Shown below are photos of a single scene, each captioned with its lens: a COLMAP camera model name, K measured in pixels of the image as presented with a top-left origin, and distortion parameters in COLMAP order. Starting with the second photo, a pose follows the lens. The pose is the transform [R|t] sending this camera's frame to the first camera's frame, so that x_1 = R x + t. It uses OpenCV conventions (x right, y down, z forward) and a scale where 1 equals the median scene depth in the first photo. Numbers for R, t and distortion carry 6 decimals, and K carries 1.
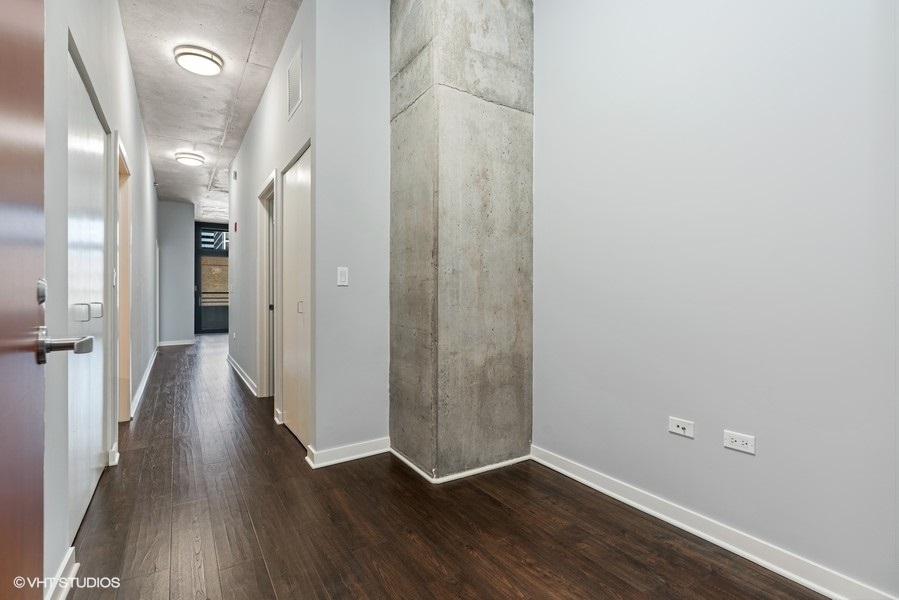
lens RADIAL K [[425.2, 0, 448.7], [0, 425.2, 296.3], [0, 0, 1]] dist [-0.002525, 0.000724]
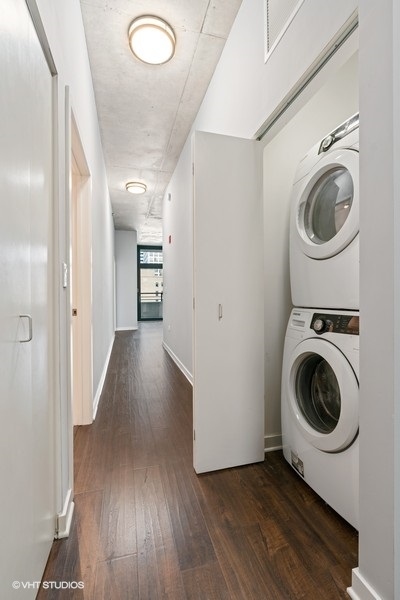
lens RADIAL K [[266.6, 0, 200.2], [0, 266.6, 298.6], [0, 0, 1]] dist [-0.014076, 0.005288]
pose [[0.958325, 0.000219, -0.285681, -0.198186], [0.003891, 0.999897, 0.013819, -0.003679], [0.285655, -0.014355, 0.958225, 0.288499]]
